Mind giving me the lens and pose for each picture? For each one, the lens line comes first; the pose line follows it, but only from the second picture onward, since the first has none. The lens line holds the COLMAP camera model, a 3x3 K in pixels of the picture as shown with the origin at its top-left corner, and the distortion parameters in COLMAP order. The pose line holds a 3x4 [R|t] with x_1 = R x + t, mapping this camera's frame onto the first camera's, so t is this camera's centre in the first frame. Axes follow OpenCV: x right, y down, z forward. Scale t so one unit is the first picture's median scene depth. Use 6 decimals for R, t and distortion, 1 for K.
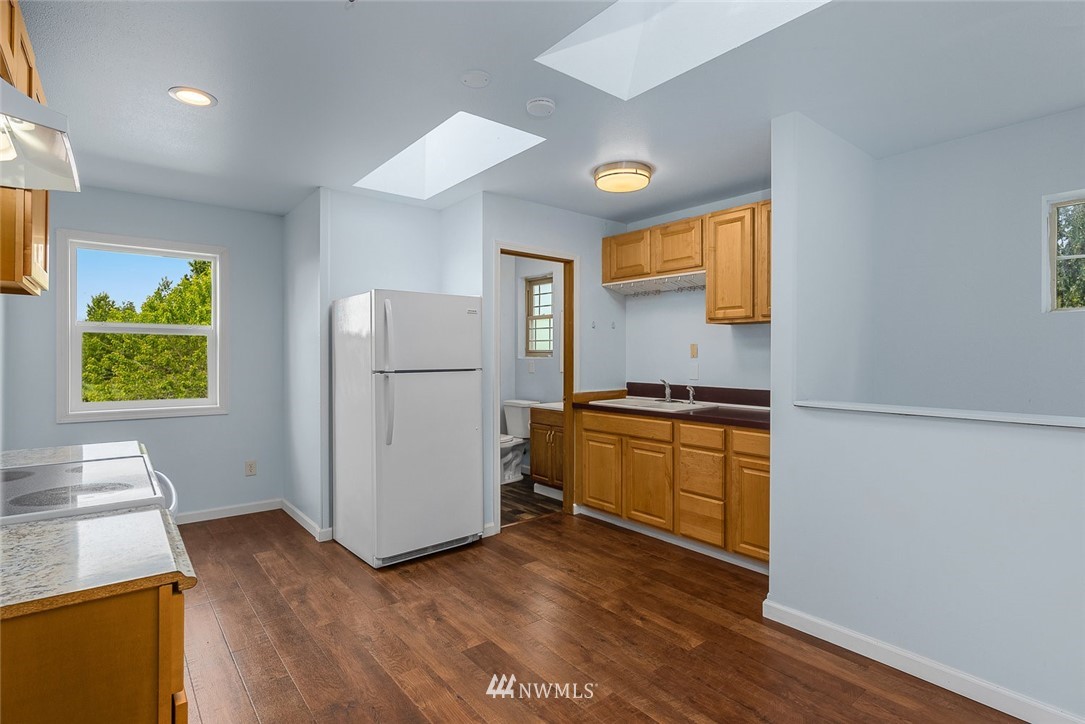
lens RADIAL K [[537.1, 0, 539.4], [0, 537.1, 357.4], [0, 0, 1]] dist [0.005816, 0.001468]
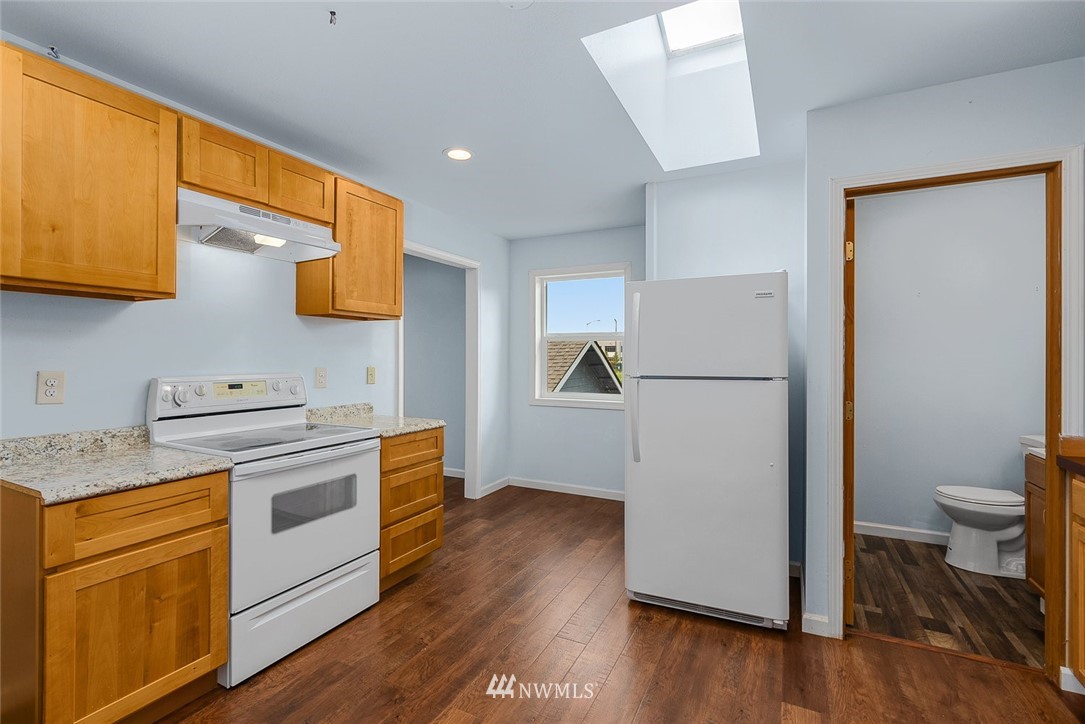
lens RADIAL K [[498.7, 0, 540.2], [0, 498.7, 359.9], [0, 0, 1]] dist [0.002960, -0.000056]
pose [[0.406811, 0.005552, -0.913495, 0.376161], [-0.002843, 0.999984, 0.004811, -0.003924], [0.913508, 0.000640, 0.406821, 0.520441]]
